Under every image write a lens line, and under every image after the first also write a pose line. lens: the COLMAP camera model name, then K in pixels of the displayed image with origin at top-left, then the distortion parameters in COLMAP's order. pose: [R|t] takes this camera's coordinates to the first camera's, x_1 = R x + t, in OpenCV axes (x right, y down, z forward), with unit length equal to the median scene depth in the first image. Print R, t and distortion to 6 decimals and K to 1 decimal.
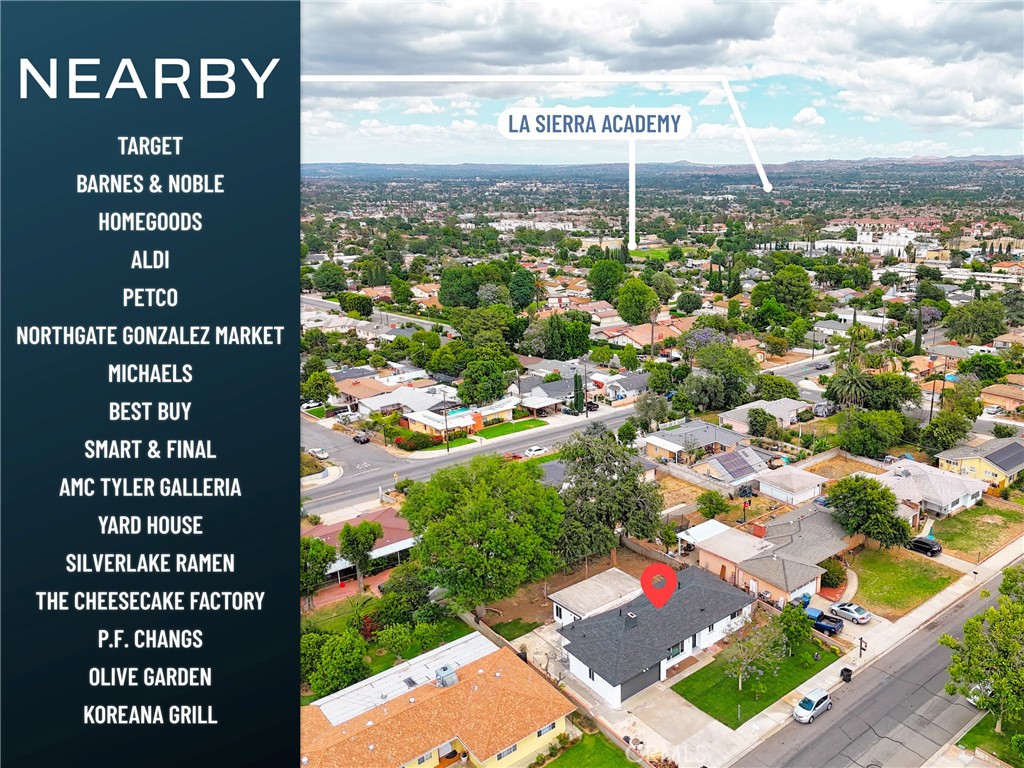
lens RADIAL K [[796.4, 0, 639.4], [0, 796.4, 416.8], [0, 0, 1]] dist [0.105904, -0.128240]
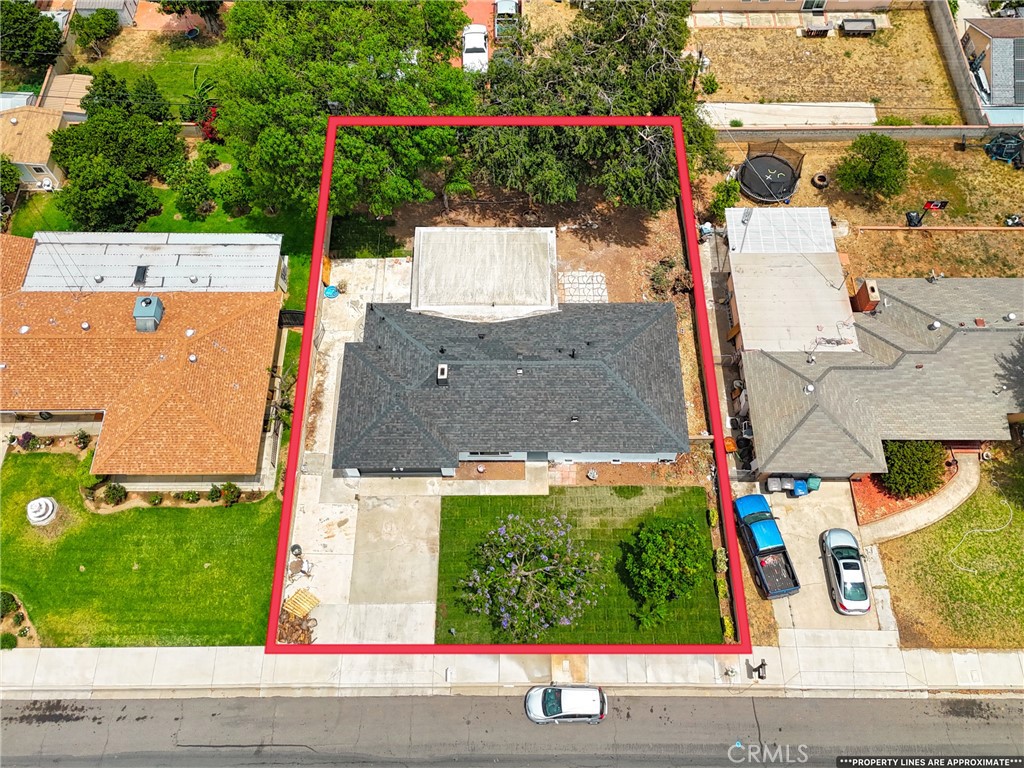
lens RADIAL K [[859.6, 0, 513.3], [0, 859.6, 343.5], [0, 0, 1]] dist [0.082512, -0.081346]
pose [[0.755012, 0.580170, -0.305548, 0.203436], [-0.190834, 0.640229, 0.744103, -0.231783], [0.627327, -0.503498, 0.594097, 0.665913]]
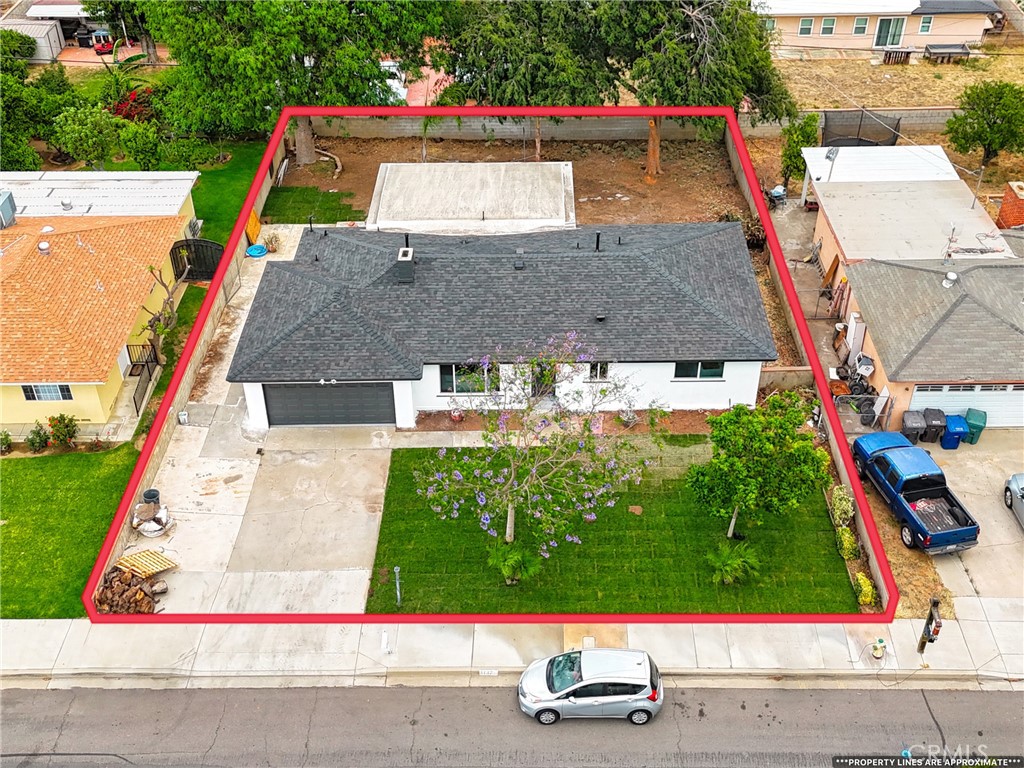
lens RADIAL K [[1117.9, 0, 512.0], [0, 1117.9, 384.0], [0, 0, 1]] dist [0.098068, -0.139490]
pose [[0.742225, 0.417953, -0.523849, 0.338428], [-0.204827, 0.885764, 0.416494, 0.063742], [0.638082, -0.201834, 0.743044, 0.604932]]
